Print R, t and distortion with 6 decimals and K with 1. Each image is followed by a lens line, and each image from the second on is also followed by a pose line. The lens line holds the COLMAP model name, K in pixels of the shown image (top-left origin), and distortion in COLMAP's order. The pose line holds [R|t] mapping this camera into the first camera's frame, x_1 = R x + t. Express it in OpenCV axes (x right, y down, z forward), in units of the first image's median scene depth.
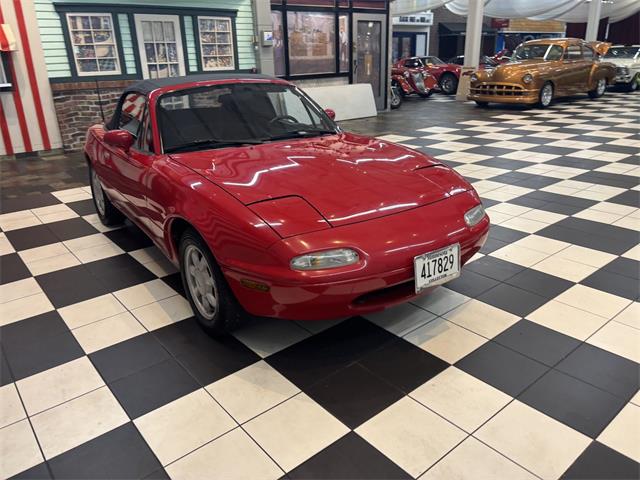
lens RADIAL K [[489.0, 0, 323.9], [0, 489.0, 239.9], [0, 0, 1]] dist [0.033432, -0.050733]
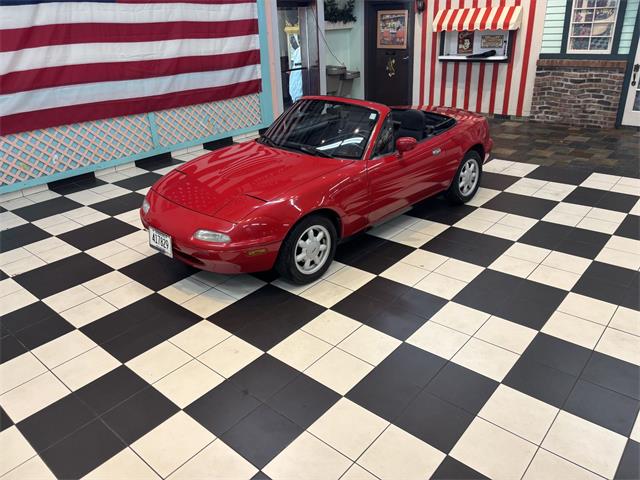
lens RADIAL K [[489.0, 0, 312.0], [0, 489.0, 238.6], [0, 0, 1]] dist [0.033432, -0.050733]
pose [[0.165336, 0.419401, -0.892618, 0.507835], [-0.312102, 0.880810, 0.356043, -0.188473], [0.935551, 0.219721, 0.276526, 0.289652]]
